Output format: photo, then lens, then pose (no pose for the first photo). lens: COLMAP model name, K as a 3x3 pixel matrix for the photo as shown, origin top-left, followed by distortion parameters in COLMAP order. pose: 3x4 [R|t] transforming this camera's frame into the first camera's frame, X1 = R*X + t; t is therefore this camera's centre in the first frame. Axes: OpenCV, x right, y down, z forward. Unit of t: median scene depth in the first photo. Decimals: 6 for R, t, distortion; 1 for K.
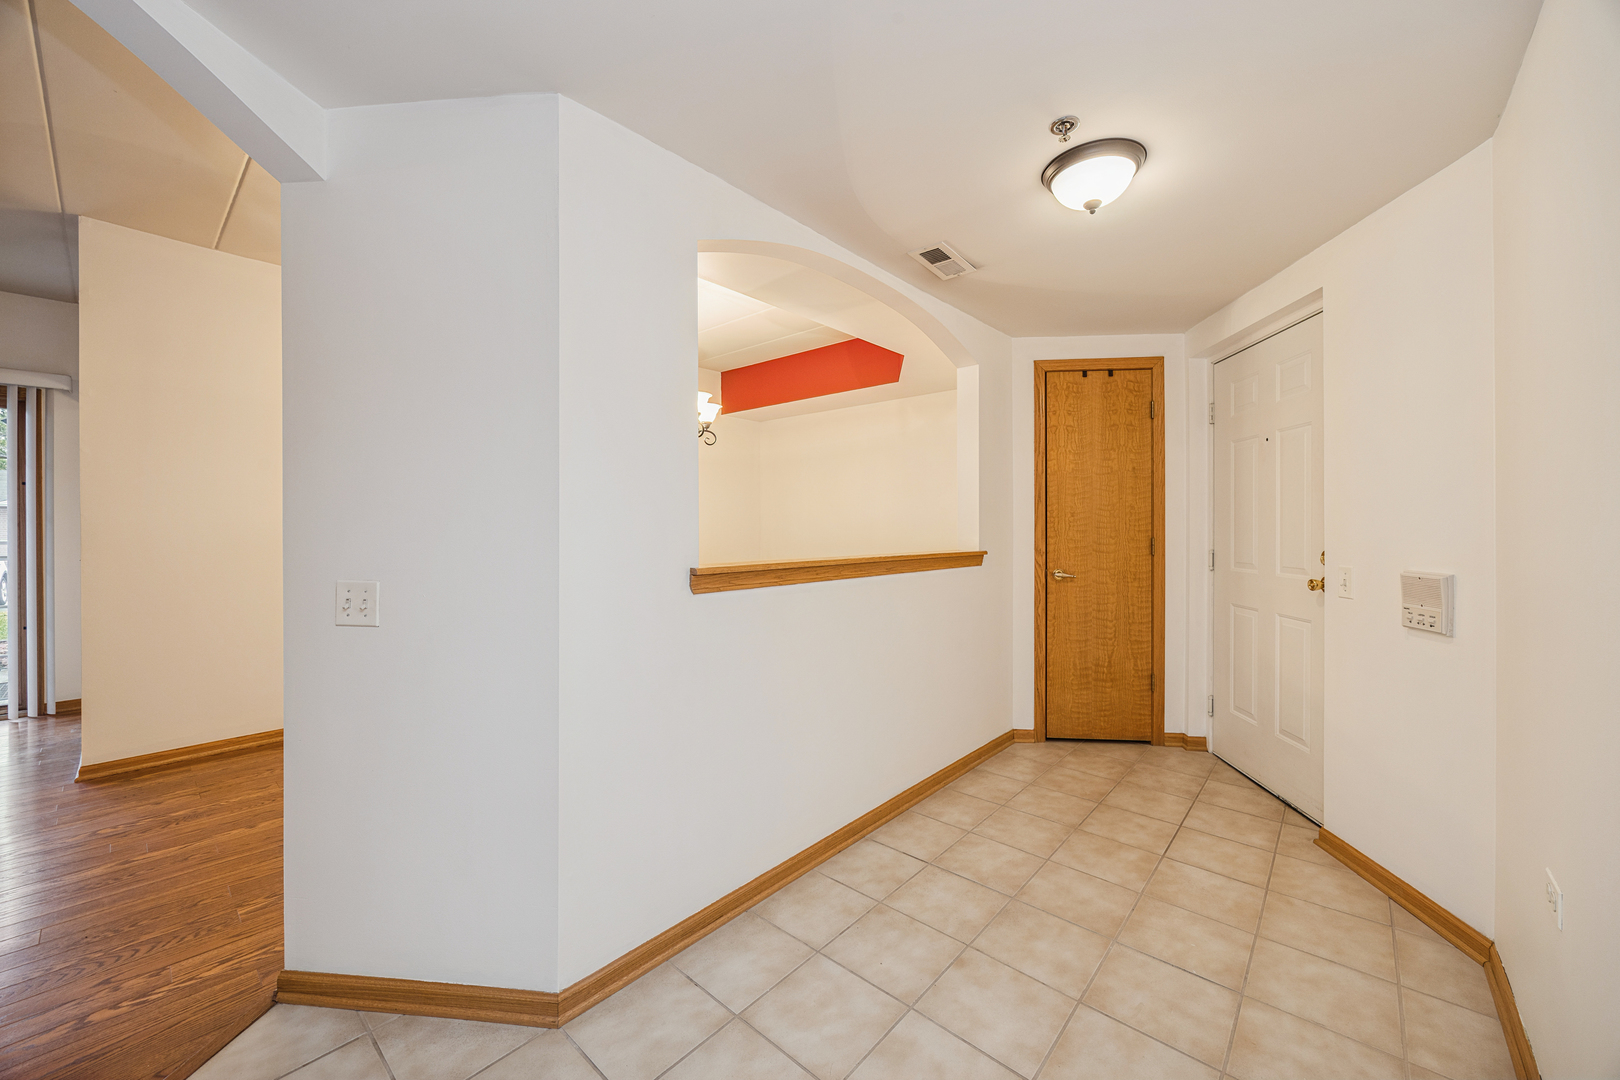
lens RADIAL K [[616.6, 0, 809.6], [0, 616.6, 530.9], [0, 0, 1]] dist [-0.002297, -0.000113]
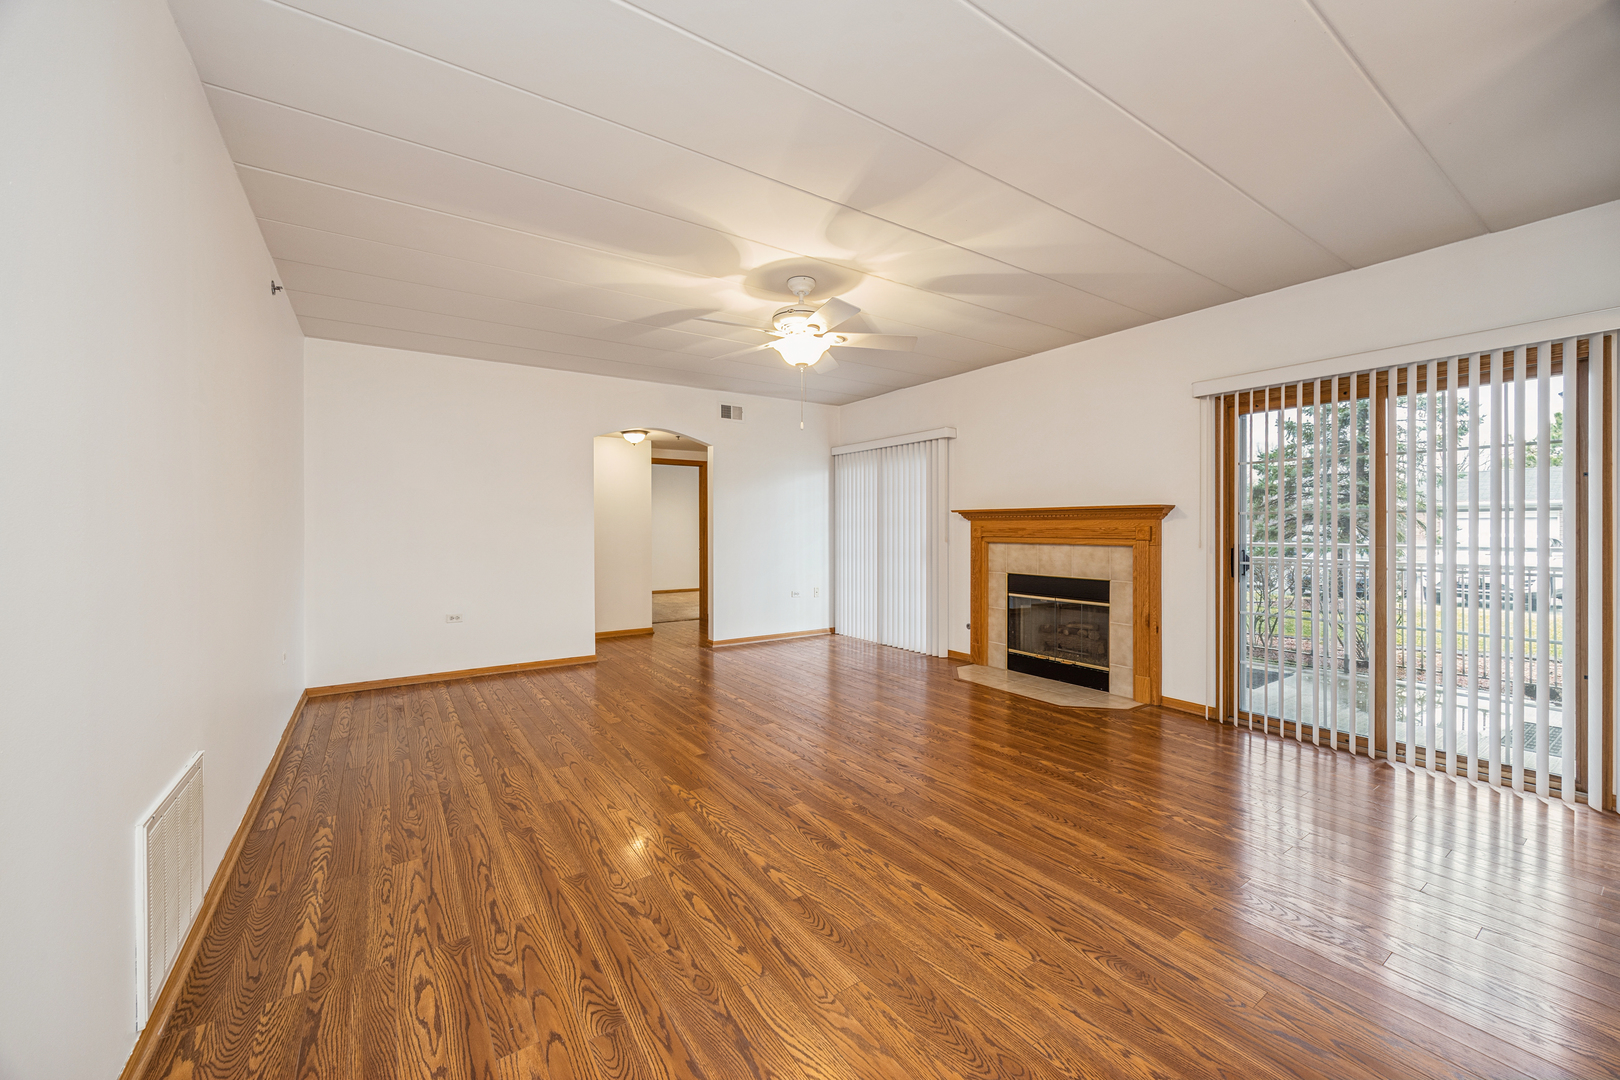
lens RADIAL K [[616.6, 0, 810.8], [0, 616.6, 534.3], [0, 0, 1]] dist [-0.002297, -0.000113]
pose [[-0.234026, 0.000562, -0.972230, -0.382593], [-0.003522, 0.999993, 0.001426, -0.007195], [0.972224, 0.003758, -0.234022, 0.298232]]
